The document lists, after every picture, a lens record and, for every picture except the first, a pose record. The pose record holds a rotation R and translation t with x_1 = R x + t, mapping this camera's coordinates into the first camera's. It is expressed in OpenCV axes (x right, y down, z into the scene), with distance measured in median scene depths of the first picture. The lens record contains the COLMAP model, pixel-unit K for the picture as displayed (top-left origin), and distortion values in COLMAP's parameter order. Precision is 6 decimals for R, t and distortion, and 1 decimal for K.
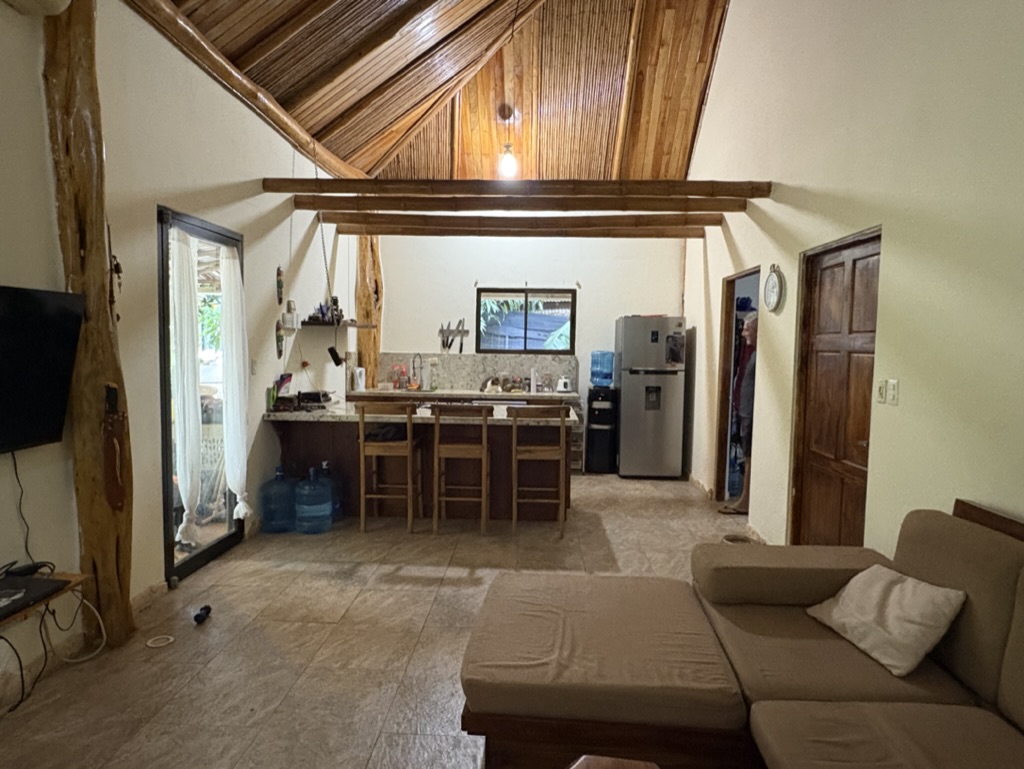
lens RADIAL K [[627.1, 0, 513.2], [0, 627.1, 389.4], [0, 0, 1]] dist [0.001716, -0.000039]
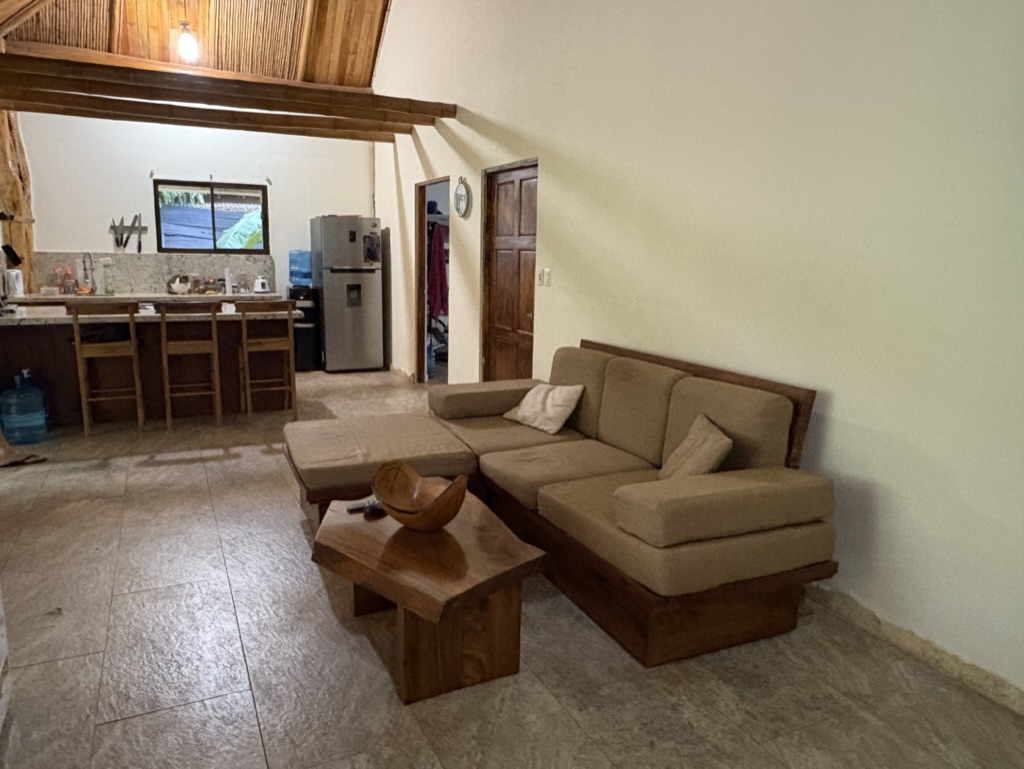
lens RADIAL K [[710.8, 0, 507.4], [0, 710.8, 394.4], [0, 0, 1]] dist [-0.006250, -0.000476]
pose [[0.883057, -0.090408, 0.460475, -0.142803], [0.027494, 0.989548, 0.141558, 0.020222], [-0.468460, -0.112343, 0.876313, -0.236841]]
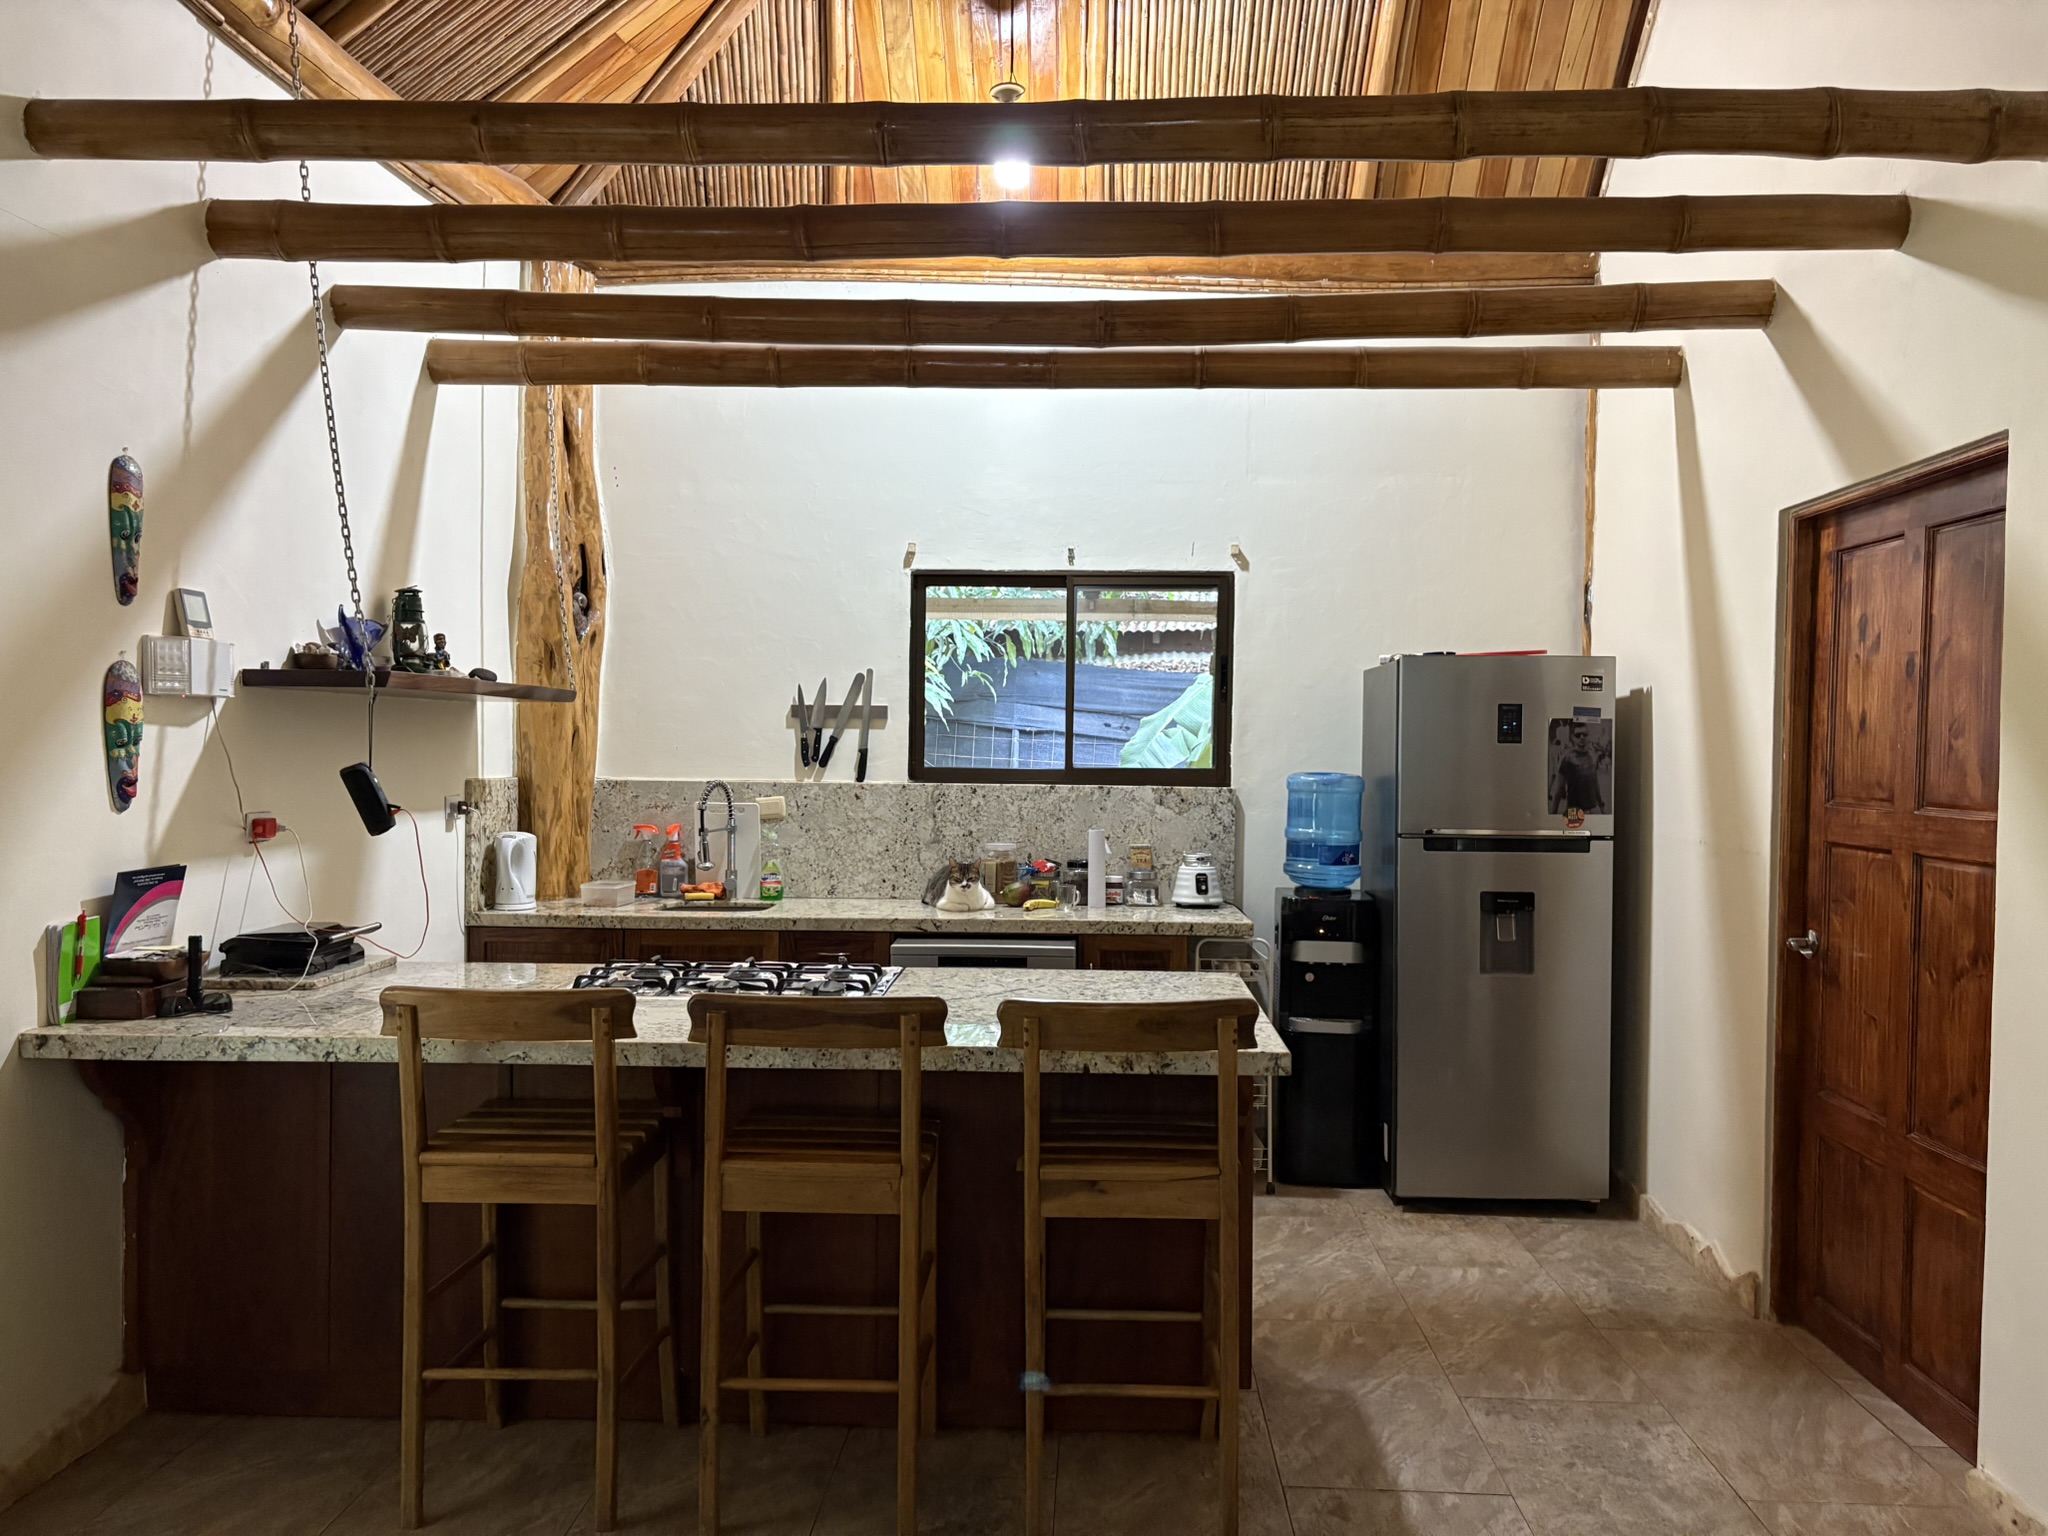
lens RADIAL K [[1557.5, 0, 1032.8], [0, 1557.5, 771.0], [0, 0, 1]] dist [0.069778, -0.019569]
pose [[0.999984, -0.005214, -0.002281, 0.004179], [0.005066, 0.998147, -0.060638, -0.021810], [0.002593, 0.060626, 0.998157, 0.320697]]
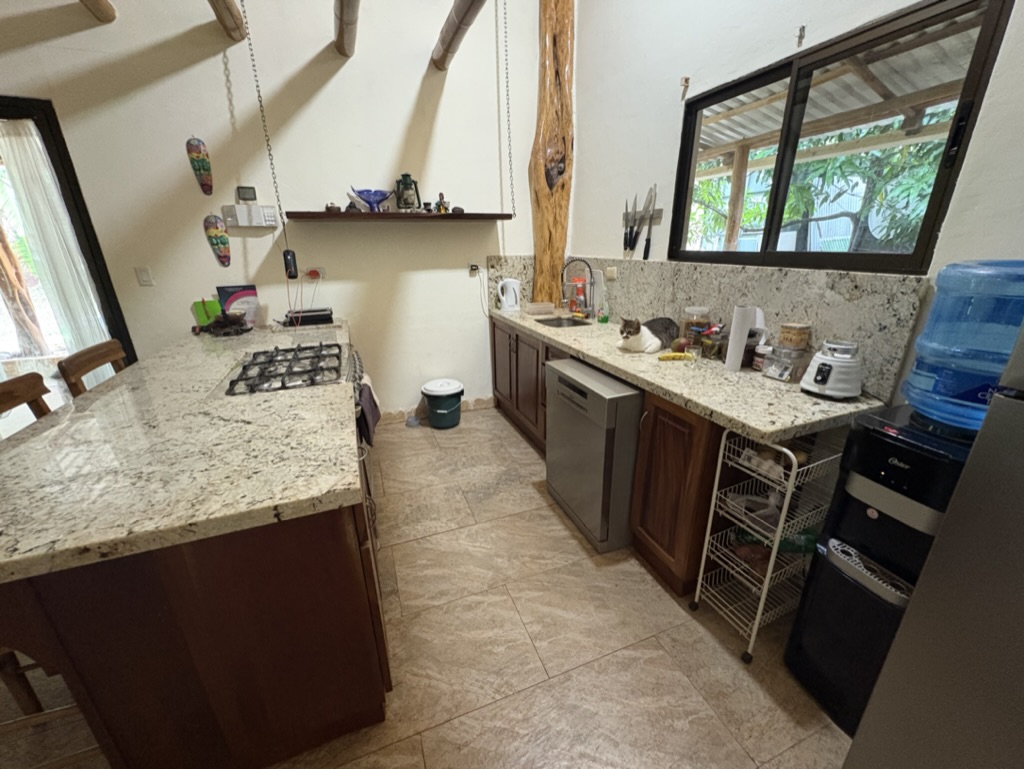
lens RADIAL K [[405.6, 0, 511.6], [0, 405.6, 388.6], [0, 0, 1]] dist [0.000957, -0.000519]
pose [[0.394344, 0.293412, -0.870863, 0.263697], [-0.052028, 0.953267, 0.297617, -0.068416], [0.917489, -0.072055, 0.391181, 1.039124]]
